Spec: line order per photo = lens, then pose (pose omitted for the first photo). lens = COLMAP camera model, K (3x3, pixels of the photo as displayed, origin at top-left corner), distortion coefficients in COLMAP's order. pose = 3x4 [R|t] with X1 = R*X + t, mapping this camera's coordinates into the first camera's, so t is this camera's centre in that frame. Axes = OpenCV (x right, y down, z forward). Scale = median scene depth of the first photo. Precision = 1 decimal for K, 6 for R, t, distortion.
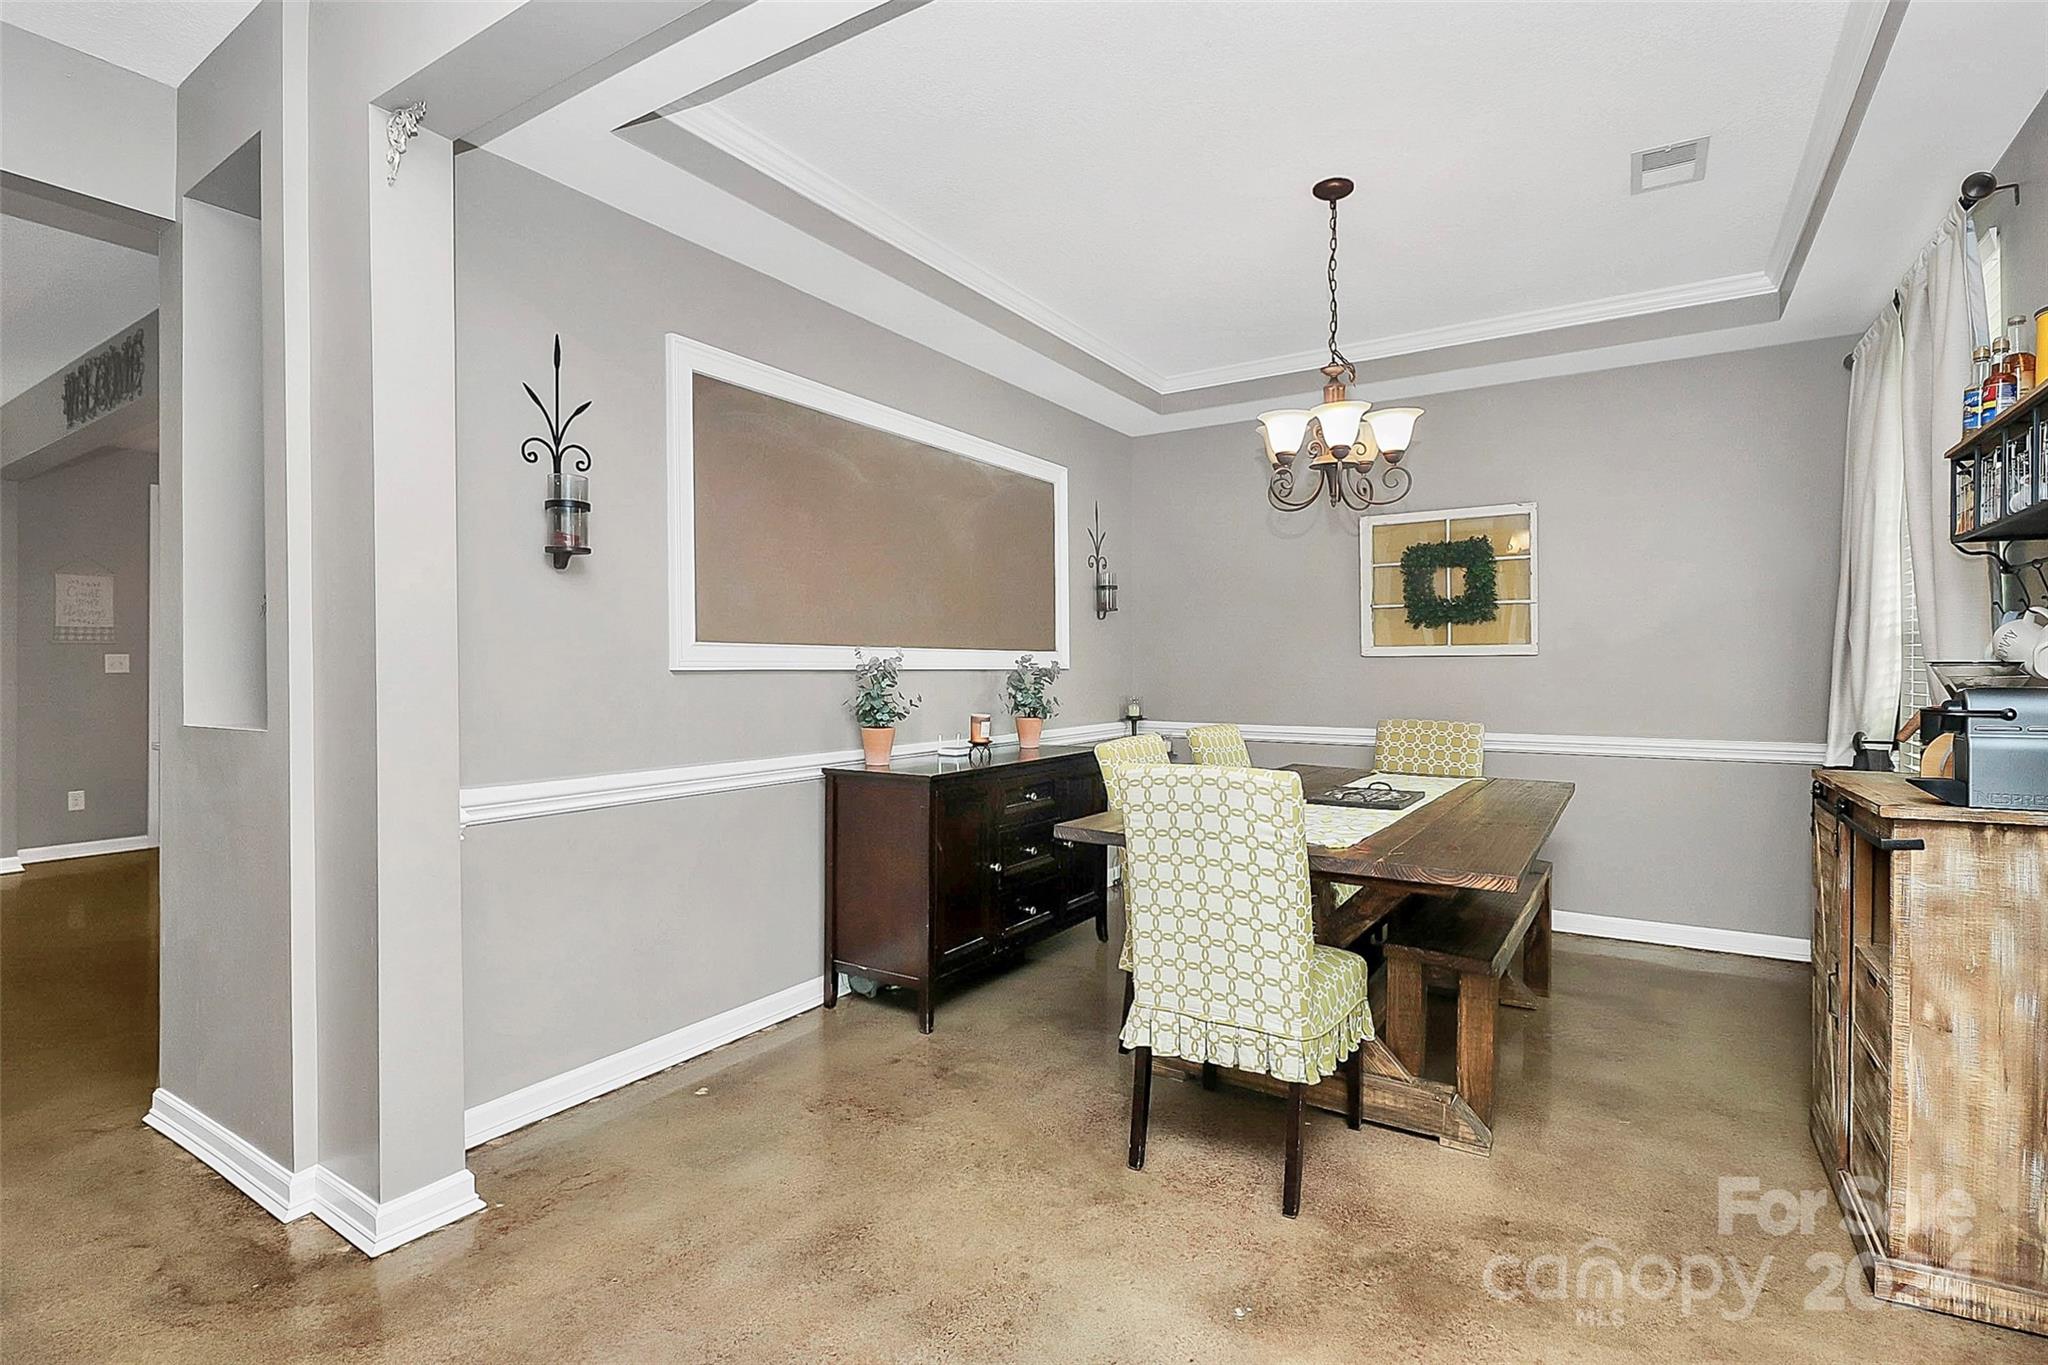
lens RADIAL K [[965.2, 0, 1022.9], [0, 965.2, 679.0], [0, 0, 1]] dist [-0.002741, -0.012225]
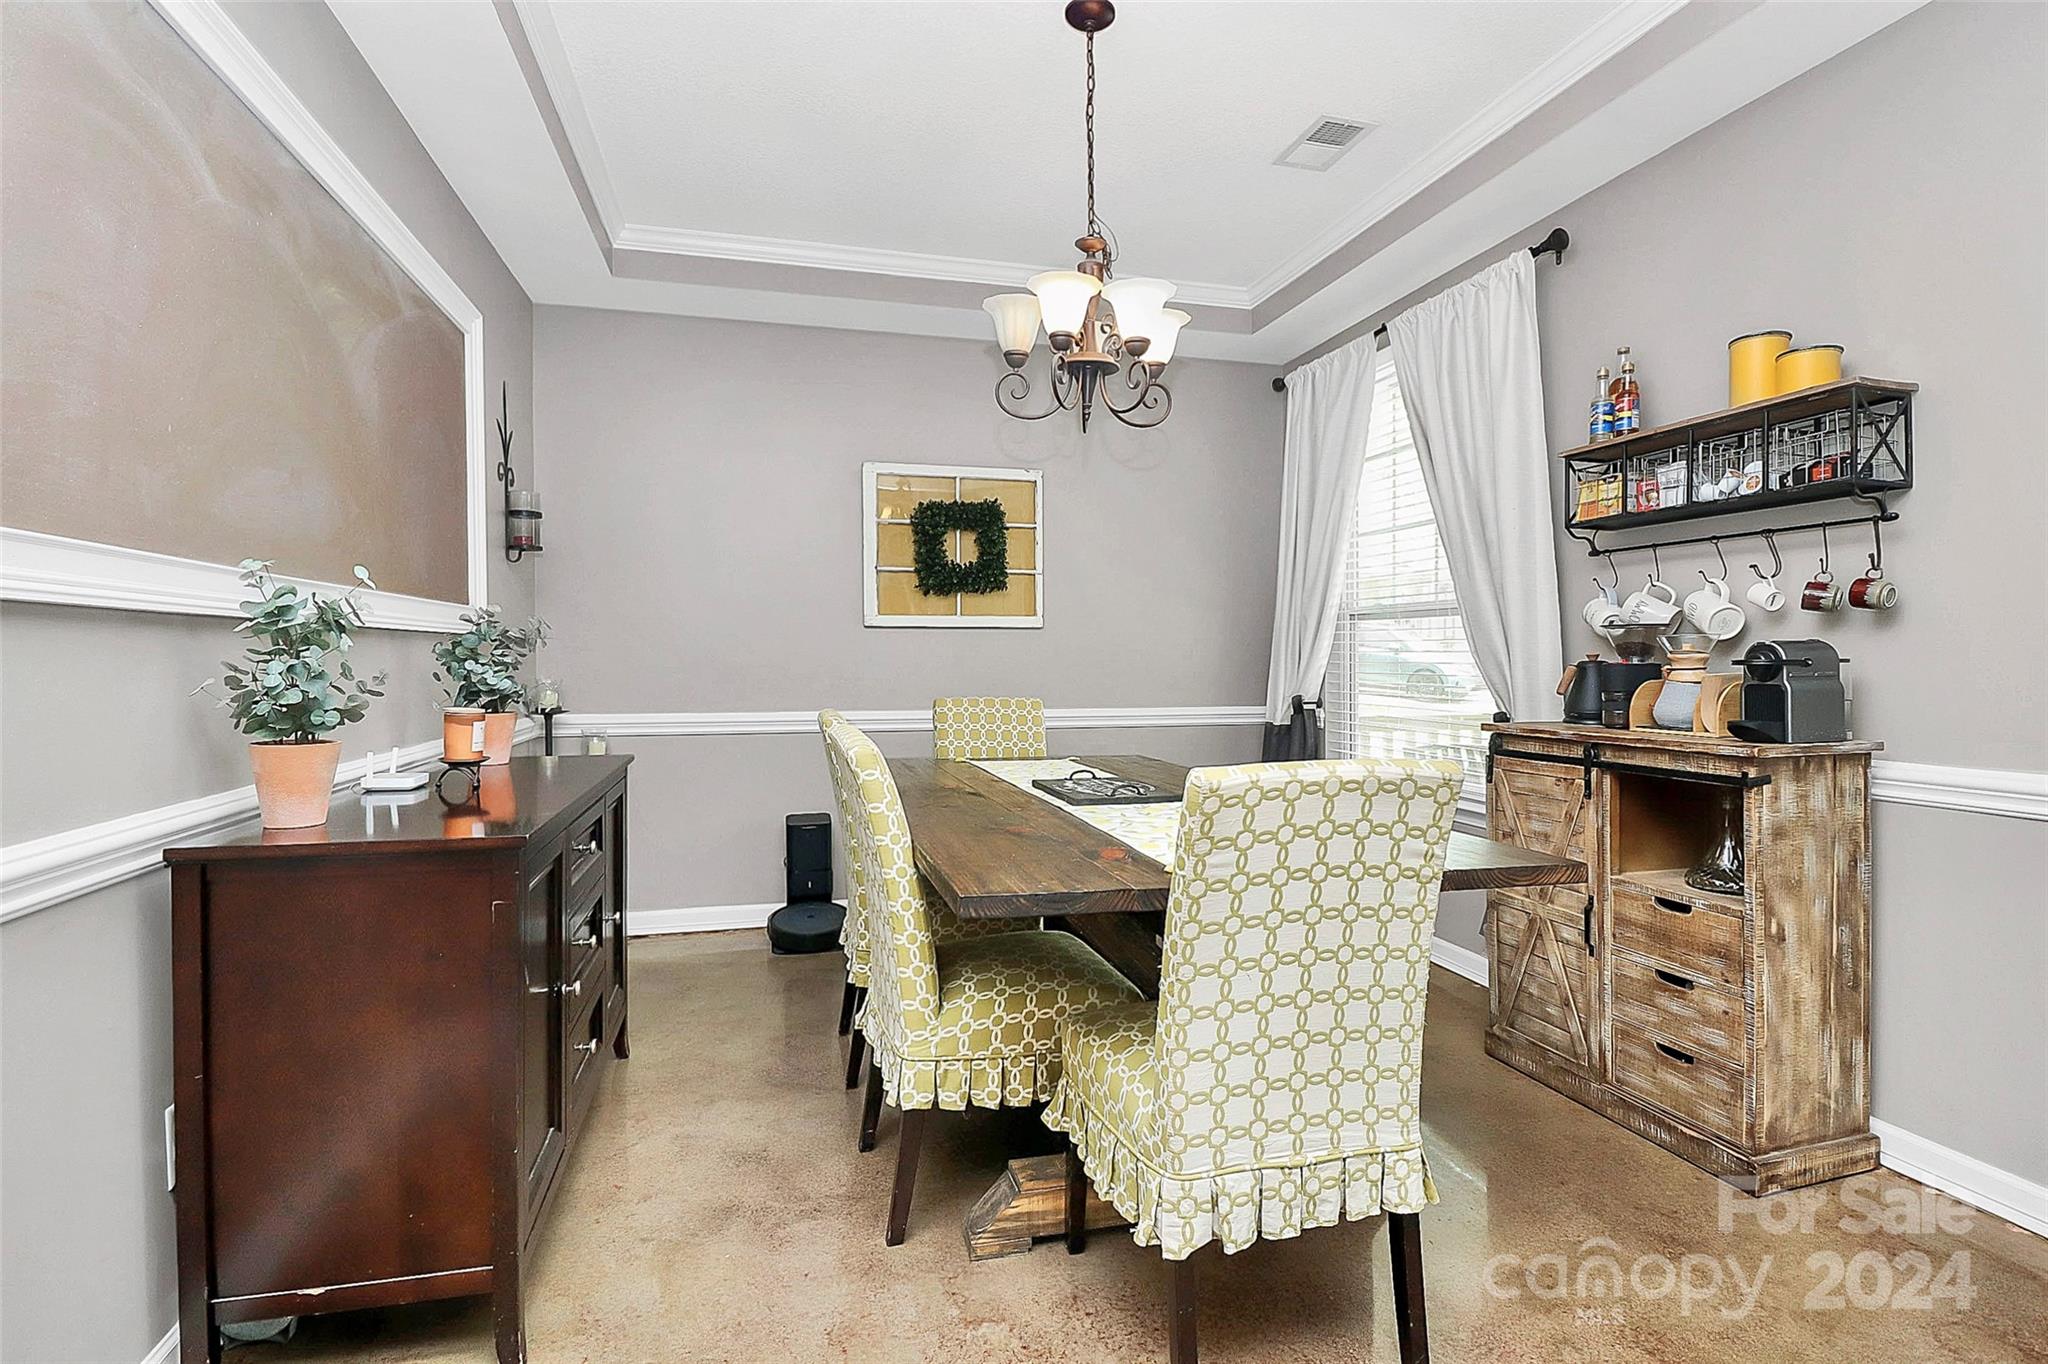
lens RADIAL K [[965.2, 0, 1023.9], [0, 965.2, 668.4], [0, 0, 1]] dist [-0.002741, -0.012225]
pose [[0.676936, -0.006659, 0.736012, -0.246071], [0.006654, 0.999974, 0.002927, 0.016350], [-0.736012, 0.002915, 0.676962, 0.440928]]
